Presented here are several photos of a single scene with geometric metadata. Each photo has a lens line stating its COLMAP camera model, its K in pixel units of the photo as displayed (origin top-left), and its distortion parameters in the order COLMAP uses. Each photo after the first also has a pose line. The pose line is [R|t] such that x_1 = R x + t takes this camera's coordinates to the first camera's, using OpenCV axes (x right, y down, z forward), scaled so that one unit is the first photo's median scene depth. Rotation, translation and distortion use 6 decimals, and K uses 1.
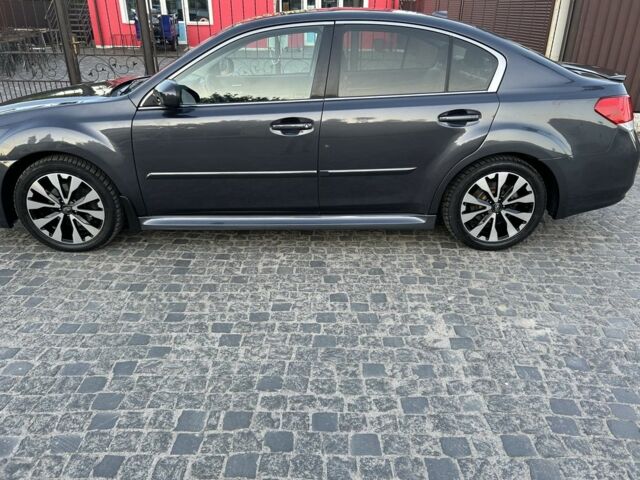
lens RADIAL K [[504.7, 0, 319.4], [0, 504.7, 240.2], [0, 0, 1]] dist [0.011982, -0.013526]
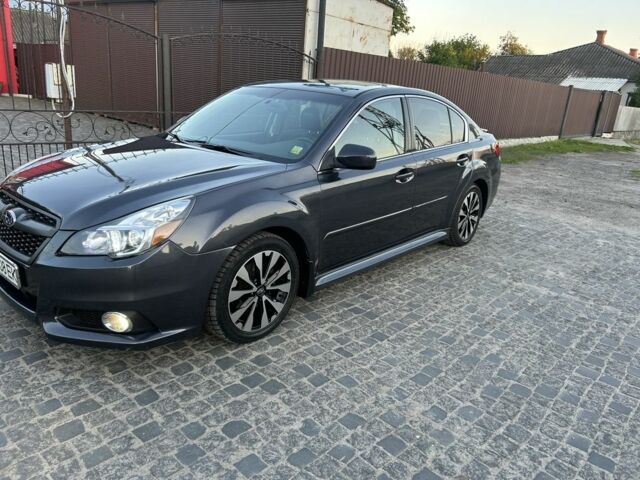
lens RADIAL K [[504.7, 0, 318.7], [0, 504.7, 241.9], [0, 0, 1]] dist [0.011982, -0.013526]
pose [[0.645928, -0.189413, 0.739527, -1.100914], [0.243068, 0.969342, 0.035970, -0.155750], [-0.723668, 0.156521, 0.672165, 0.325547]]
